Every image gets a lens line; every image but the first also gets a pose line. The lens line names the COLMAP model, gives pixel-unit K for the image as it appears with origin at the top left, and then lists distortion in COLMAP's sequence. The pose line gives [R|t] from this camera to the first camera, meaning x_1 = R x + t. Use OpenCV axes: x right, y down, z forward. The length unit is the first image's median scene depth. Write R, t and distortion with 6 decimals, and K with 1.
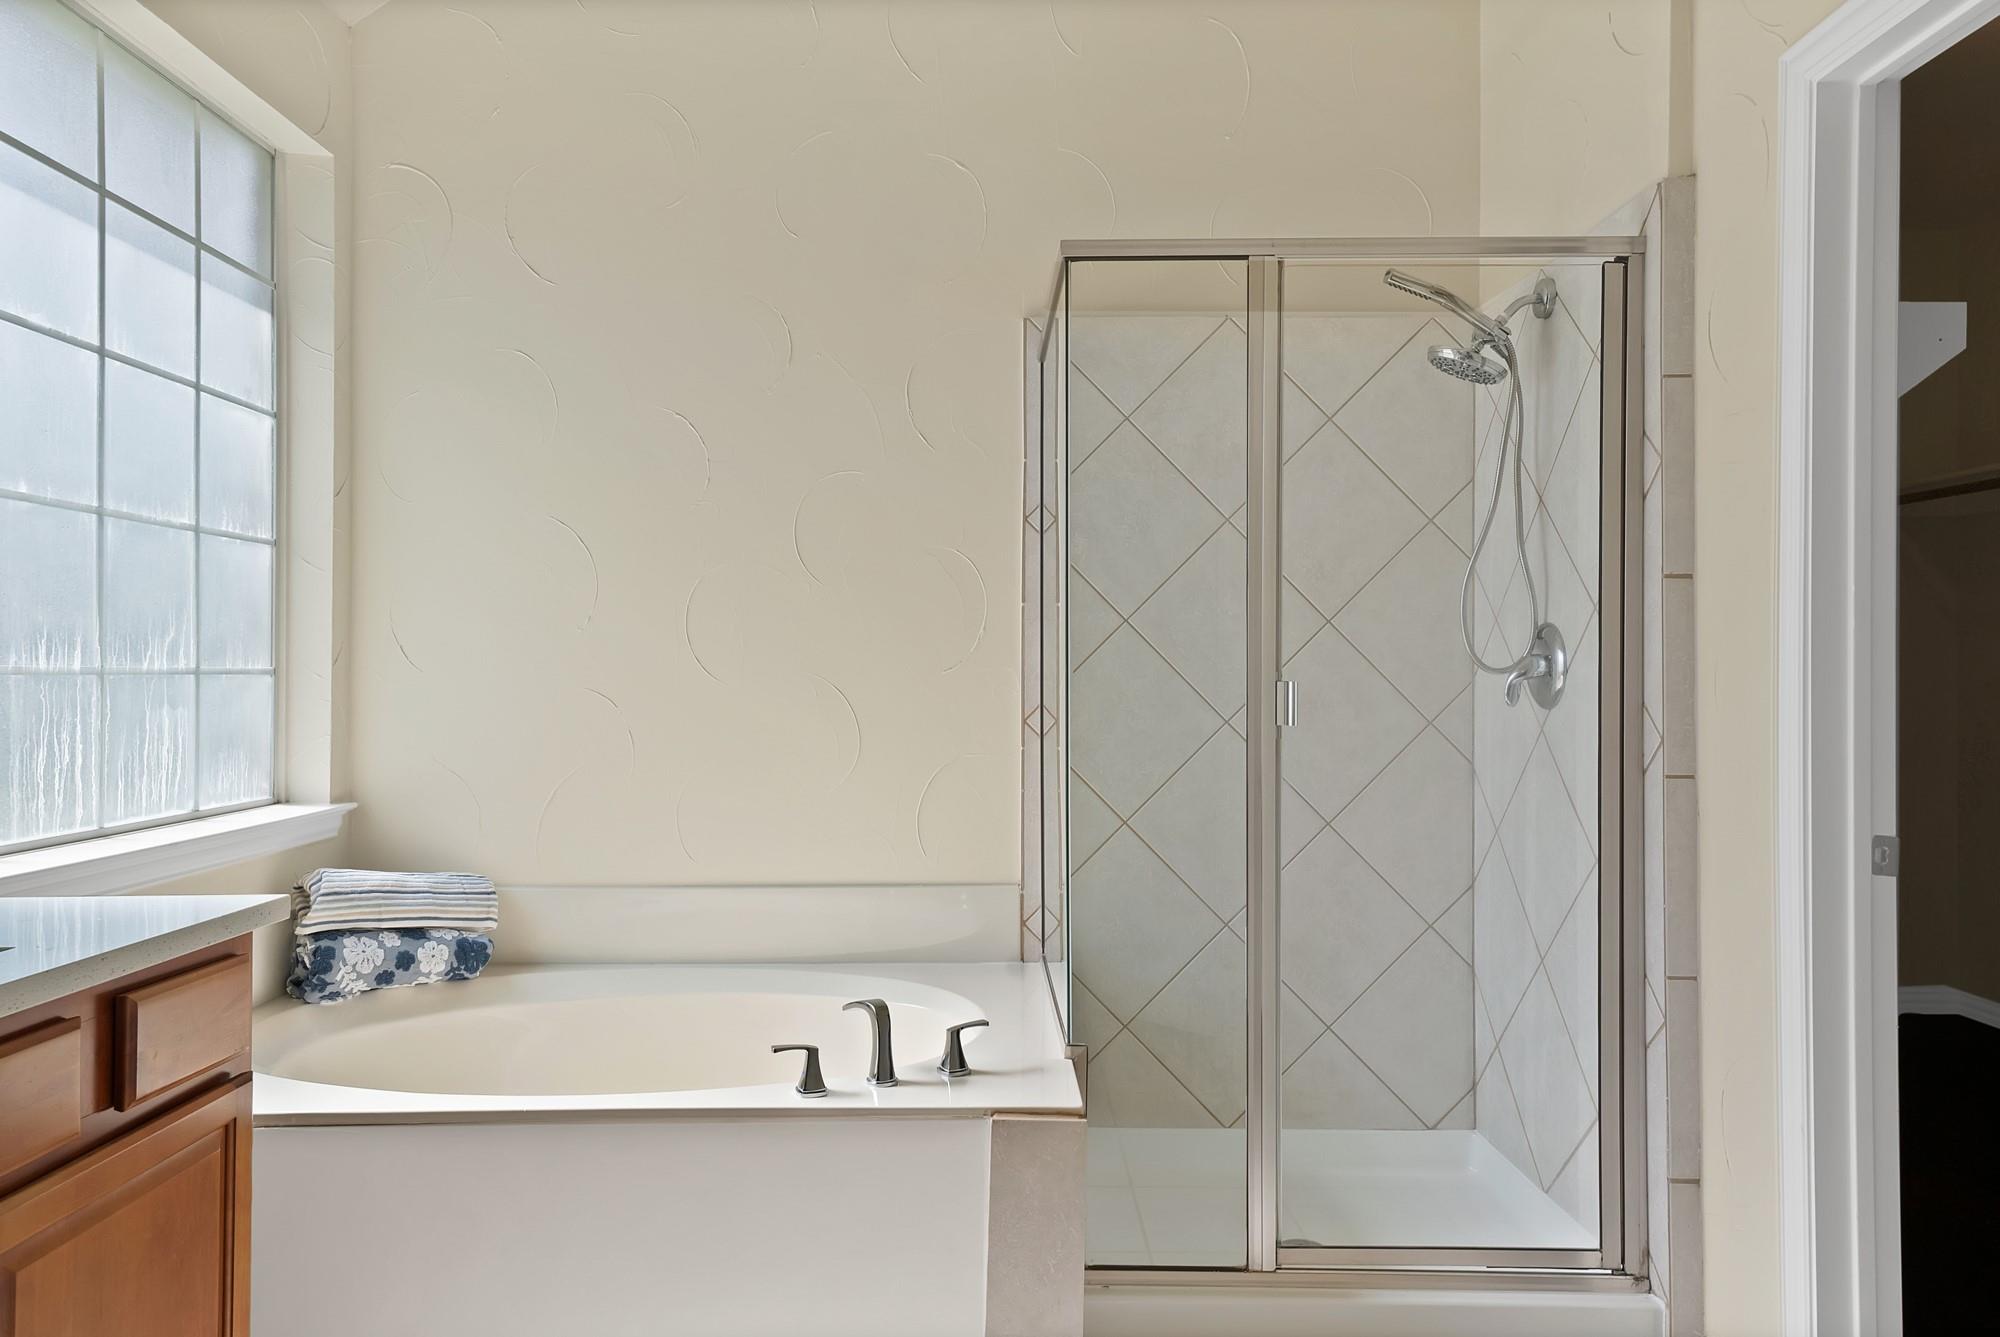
lens RADIAL K [[1278.4, 0, 1000.0], [0, 1278.4, 668.5], [0, 0, 1]] dist [0.002045, 0.000155]
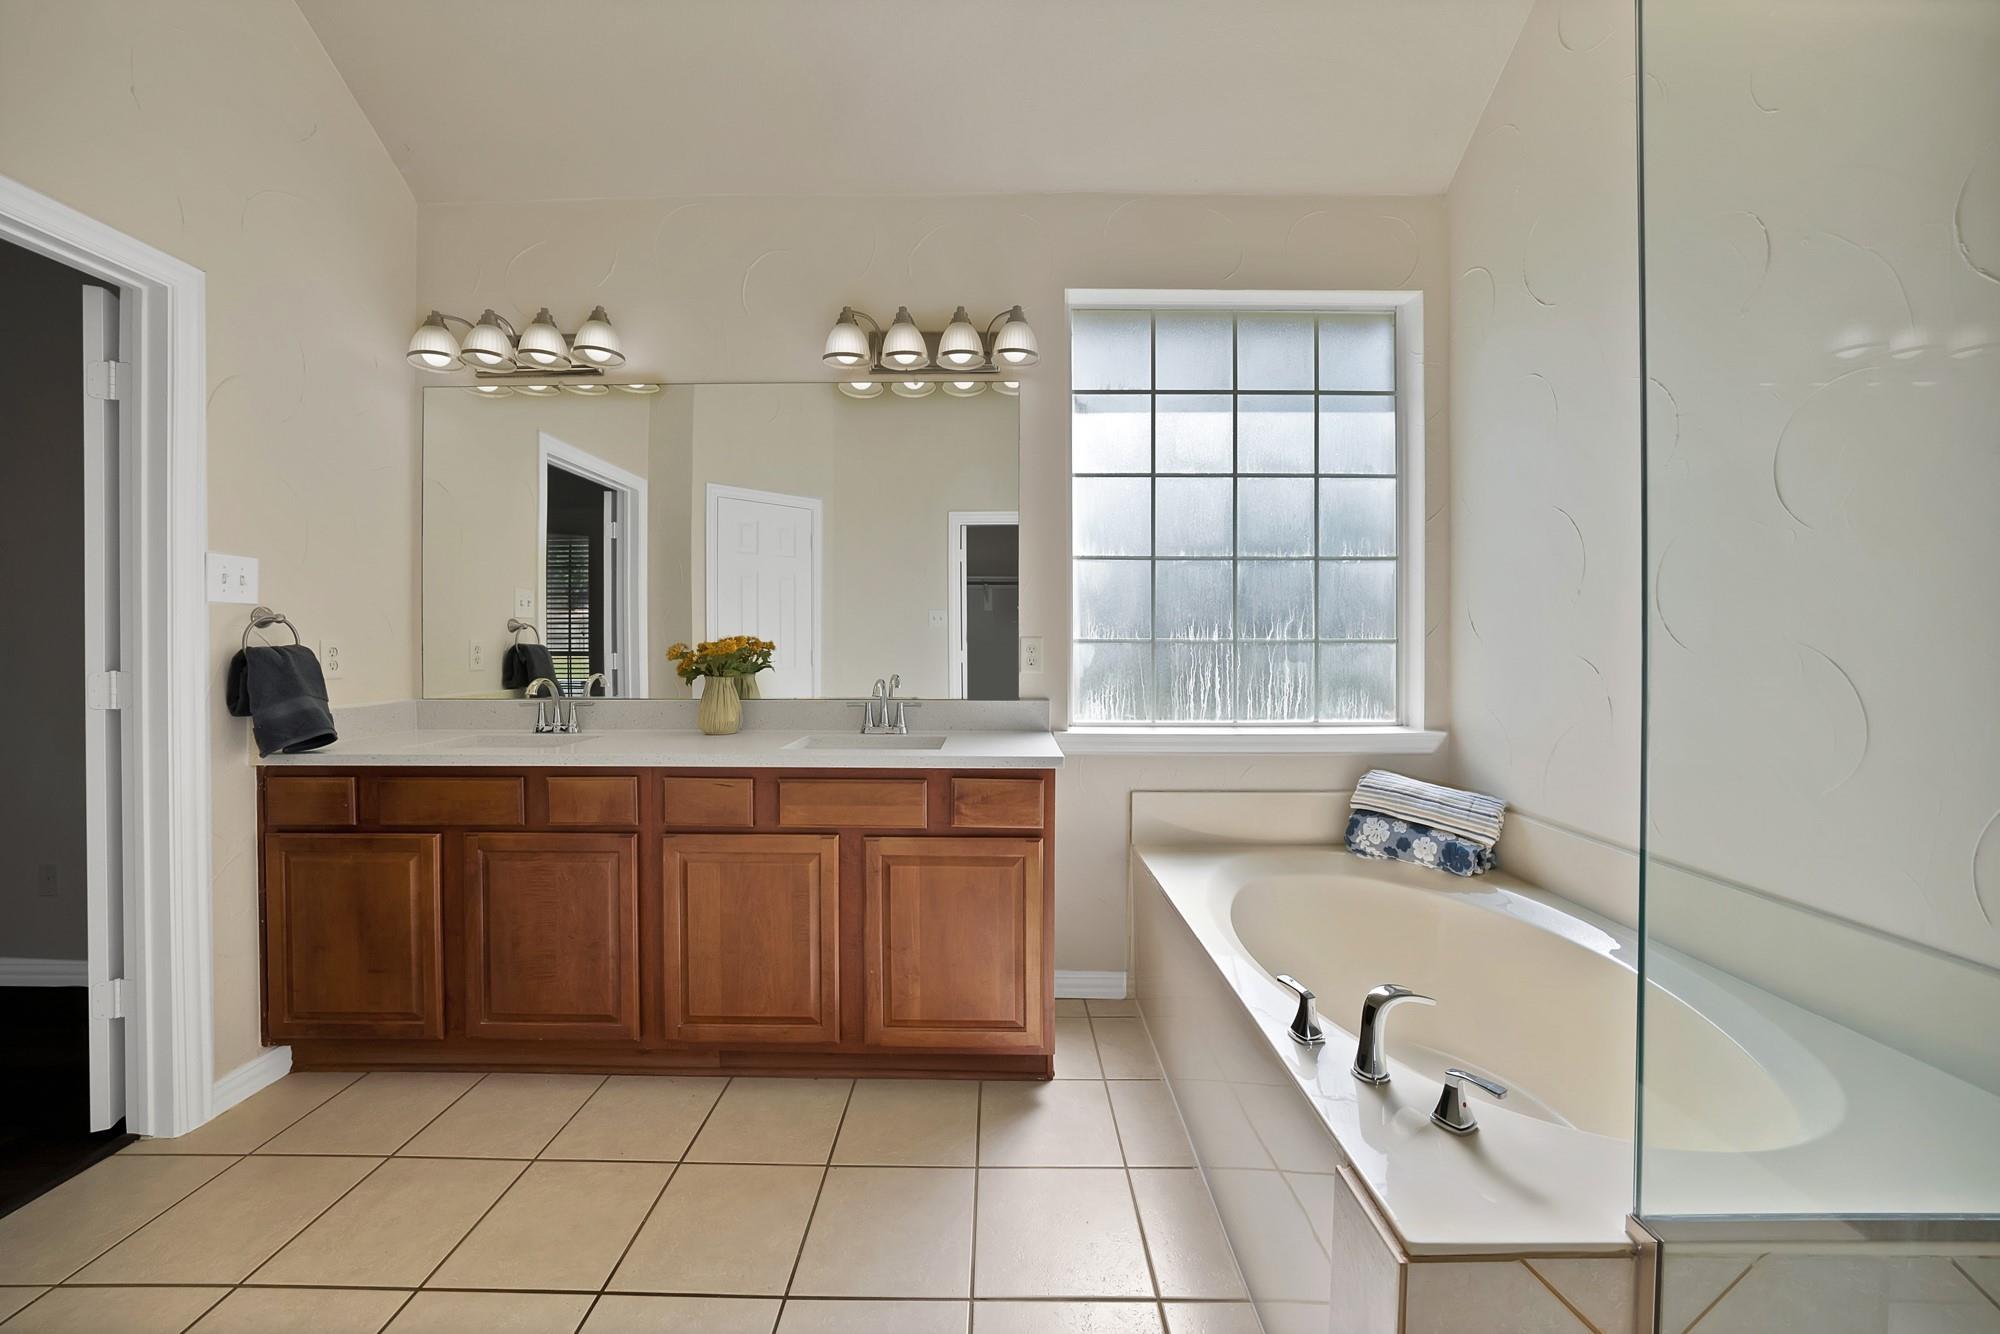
lens RADIAL K [[724.3, 0, 1000.0], [0, 724.3, 651.7], [0, 0, 1]] dist [-0.025383, 0.000056]
pose [[-0.017251, 0.009069, -0.999810, 0.359195], [0.005369, 0.999945, 0.008977, 0.005643], [0.999837, -0.005213, -0.017298, 0.609513]]
